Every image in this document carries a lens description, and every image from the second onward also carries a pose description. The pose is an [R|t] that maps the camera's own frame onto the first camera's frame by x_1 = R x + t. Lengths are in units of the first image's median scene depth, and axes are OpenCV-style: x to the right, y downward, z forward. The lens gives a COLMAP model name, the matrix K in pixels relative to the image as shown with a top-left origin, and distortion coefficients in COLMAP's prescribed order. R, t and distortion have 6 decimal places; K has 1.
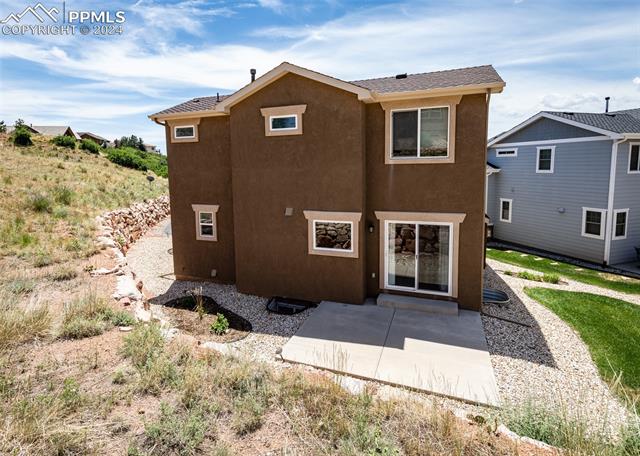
lens RADIAL K [[329.1, 0, 320.2], [0, 329.1, 204.6], [0, 0, 1]] dist [0.001179, 0.000265]
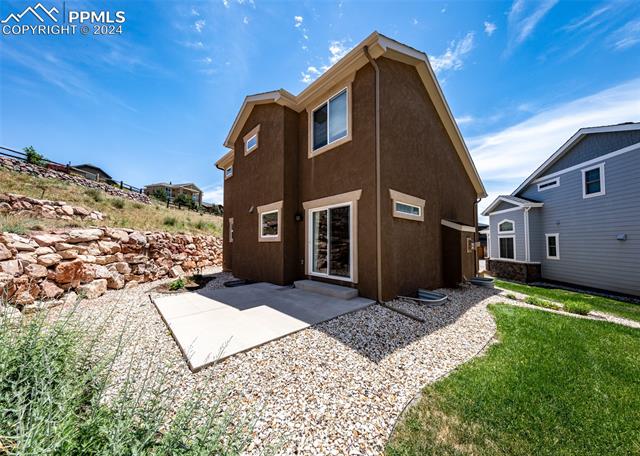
lens RADIAL K [[223.2, 0, 329.8], [0, 223.2, 234.7], [0, 0, 1]] dist [0.001586, 0.000186]
pose [[0.905025, 0.002147, -0.425353, 0.585598], [-0.061095, 0.990274, -0.124995, 0.223080], [0.420948, 0.139111, 0.896354, 0.384647]]
